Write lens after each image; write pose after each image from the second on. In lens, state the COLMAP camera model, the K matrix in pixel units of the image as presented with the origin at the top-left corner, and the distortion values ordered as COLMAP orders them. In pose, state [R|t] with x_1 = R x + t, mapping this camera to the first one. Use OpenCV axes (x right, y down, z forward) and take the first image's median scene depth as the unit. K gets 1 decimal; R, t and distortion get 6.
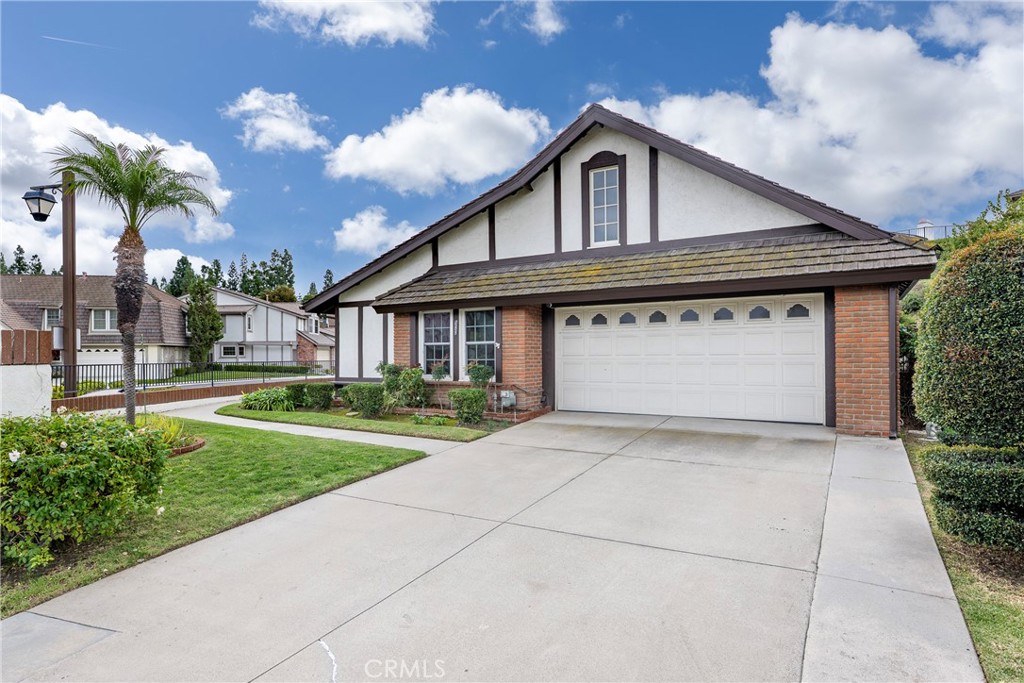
lens RADIAL K [[599.2, 0, 512.0], [0, 599.2, 341.5], [0, 0, 1]] dist [0.000036, -0.000087]
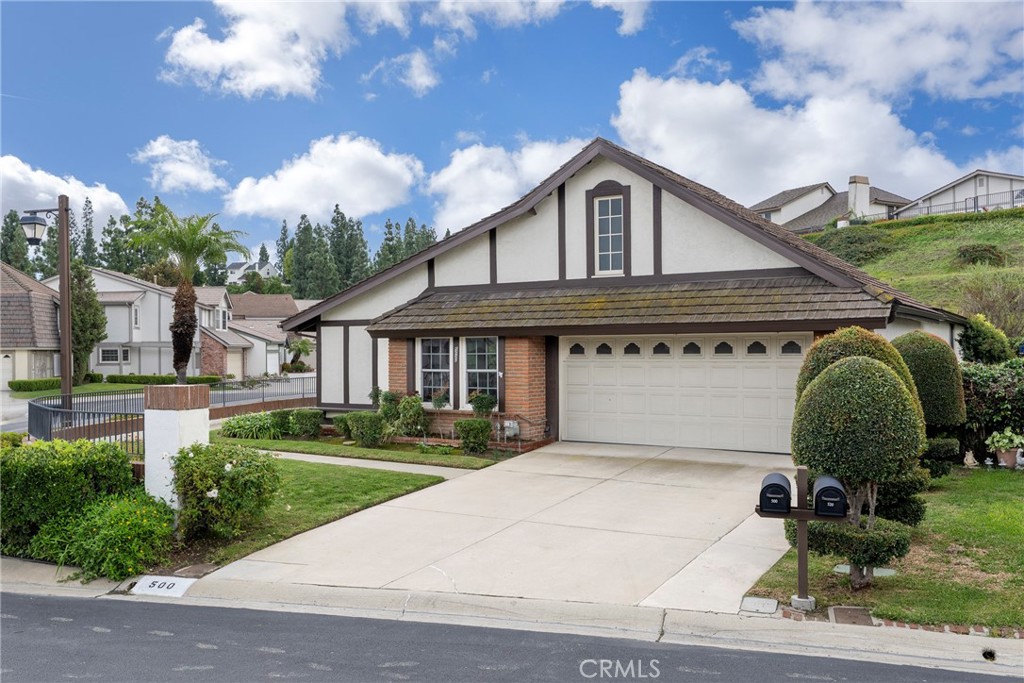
lens RADIAL K [[973.1, 0, 441.8], [0, 973.1, 340.4], [0, 0, 1]] dist [0.000588, -0.001687]
pose [[0.998724, 0.000512, -0.050507, -0.039590], [0.000210, 0.999898, 0.014299, -0.072502], [0.050509, -0.014292, 0.998621, -0.604780]]
